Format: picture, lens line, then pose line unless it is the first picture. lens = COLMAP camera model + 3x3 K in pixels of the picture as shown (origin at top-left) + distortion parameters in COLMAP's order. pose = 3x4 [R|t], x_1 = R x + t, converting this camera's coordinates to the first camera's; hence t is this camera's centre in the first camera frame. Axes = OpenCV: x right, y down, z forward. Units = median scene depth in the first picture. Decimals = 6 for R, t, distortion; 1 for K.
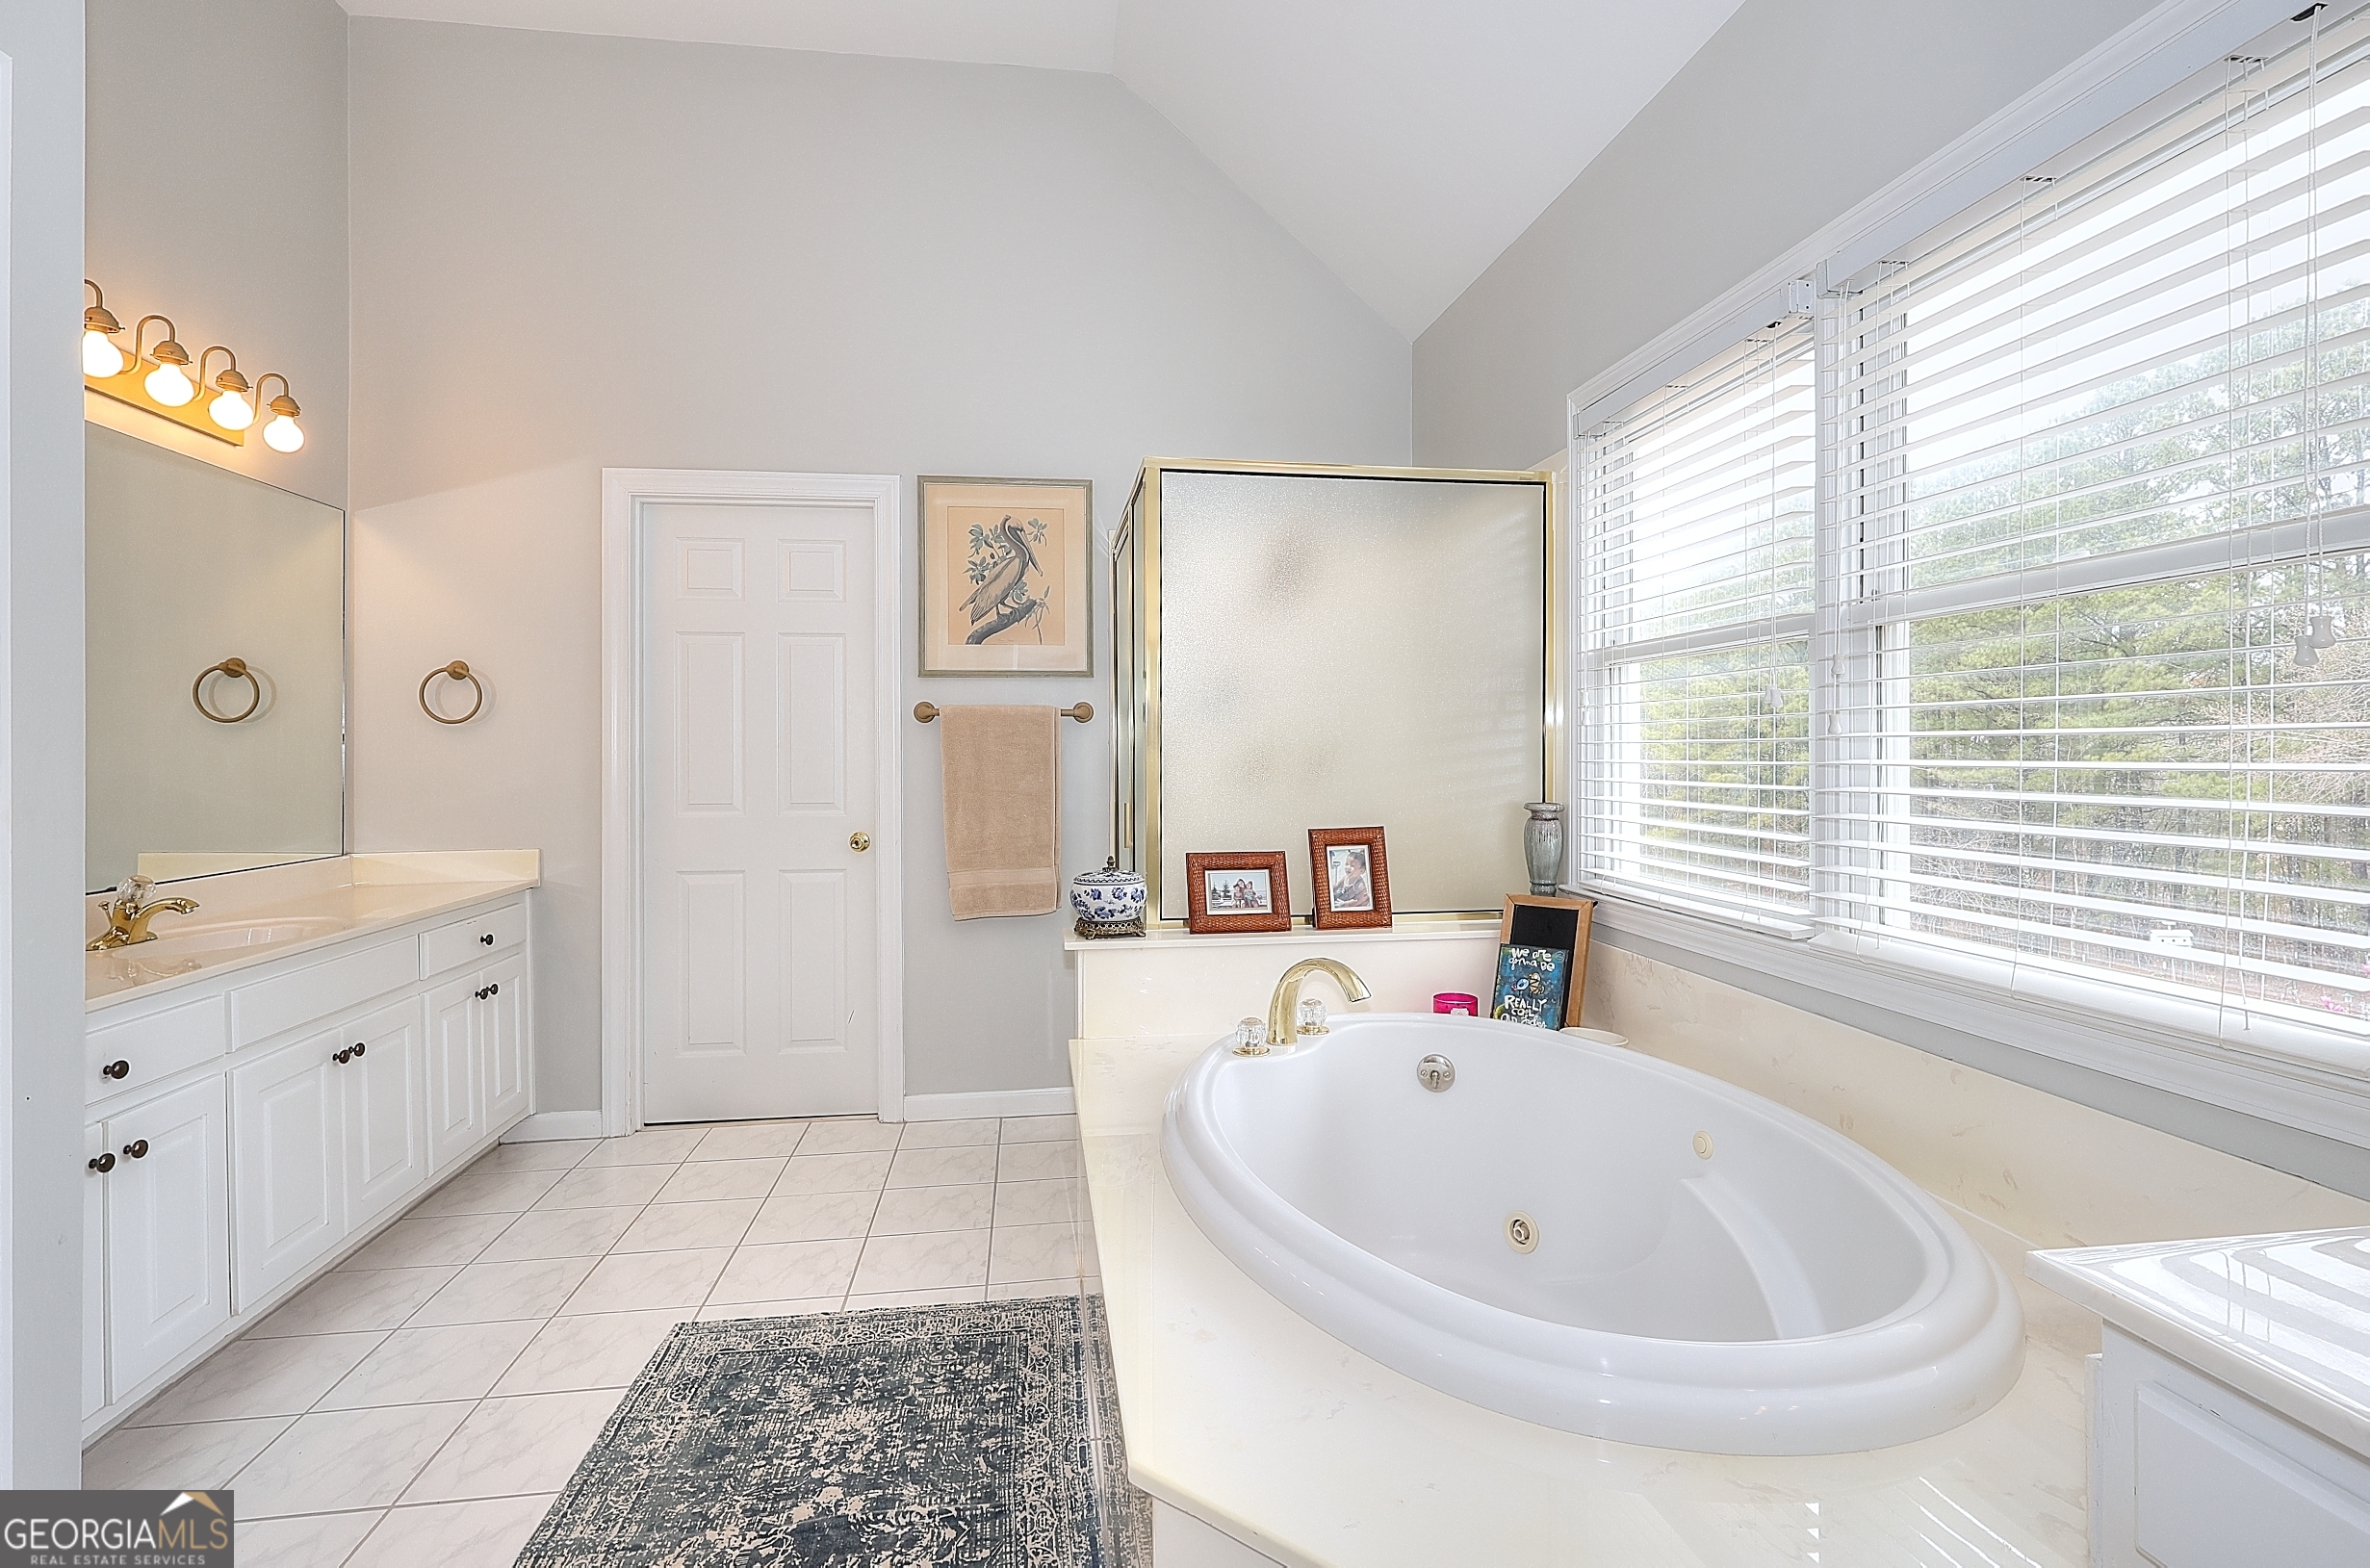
lens RADIAL K [[1114.3, 0, 1189.4], [0, 1114.3, 758.6], [0, 0, 1]] dist [-0.006194, -0.000169]
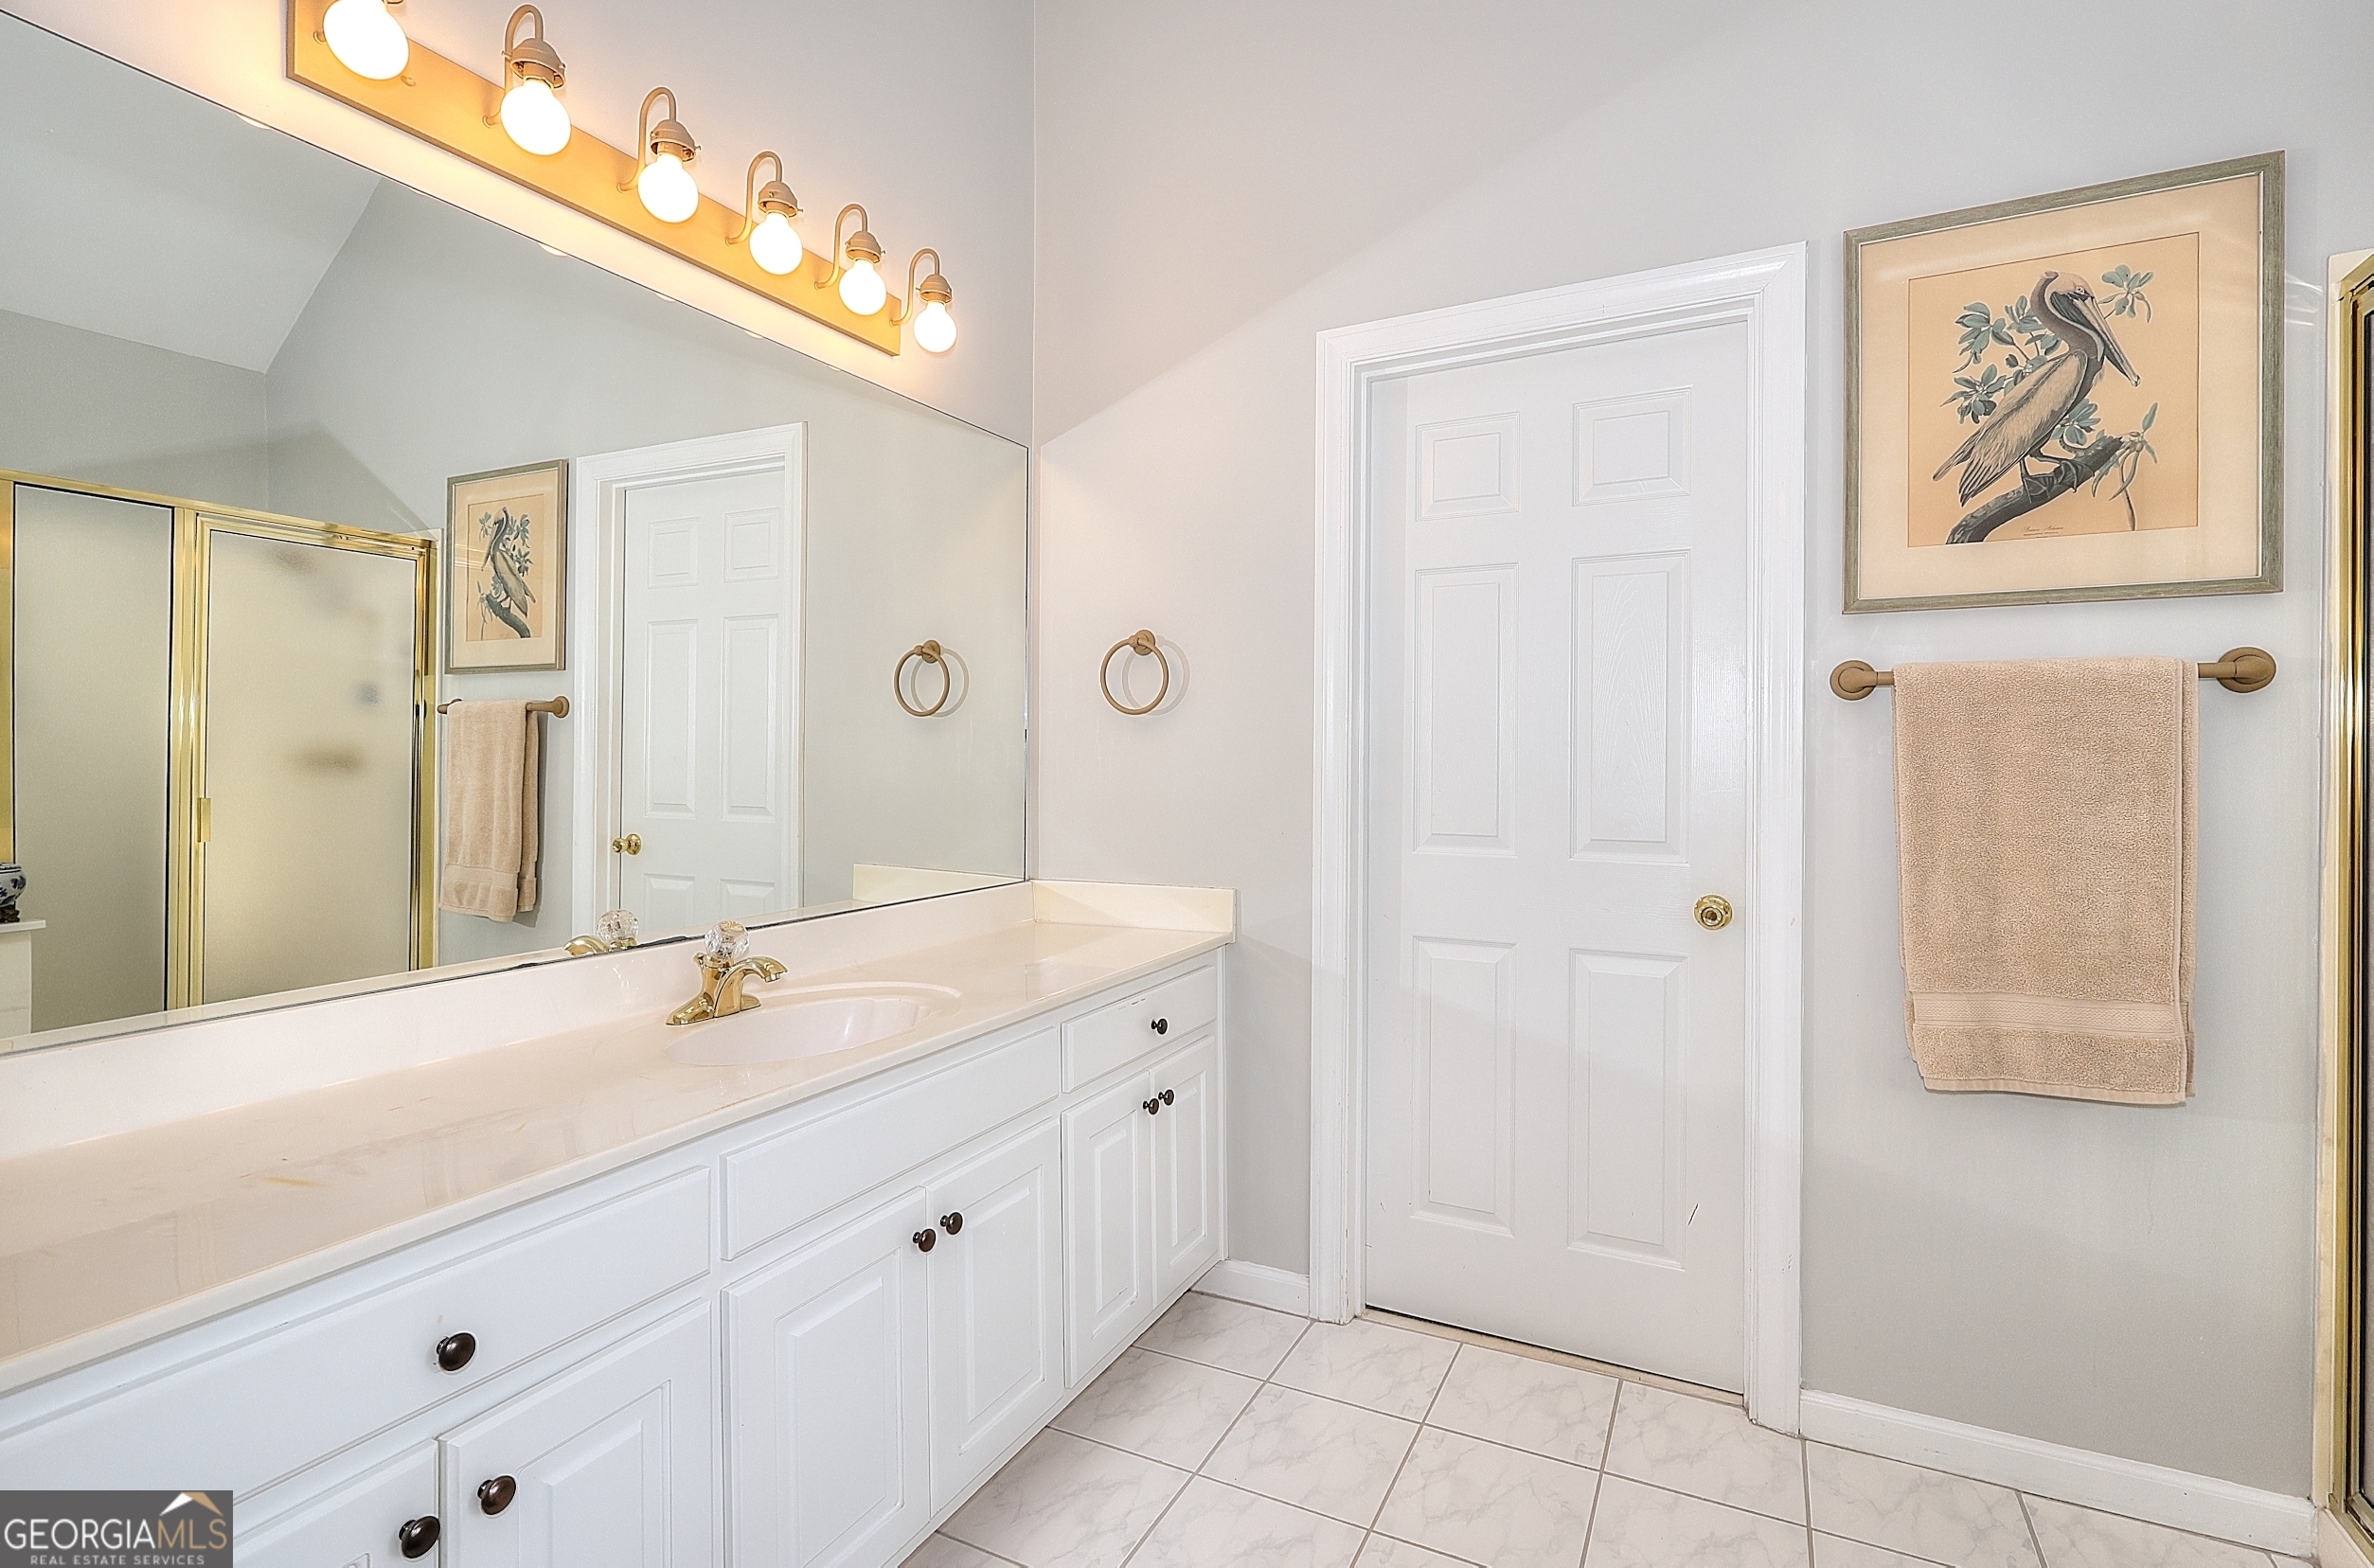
lens RADIAL K [[1116.2, 0, 1193.3], [0, 1116.2, 759.6], [0, 0, 1]] dist [-0.006194, -0.000169]
pose [[0.818241, 0.006891, -0.574834, -0.192699], [-0.007555, 0.999971, 0.001234, -0.002120], [0.574826, 0.003333, 0.818269, 0.391908]]
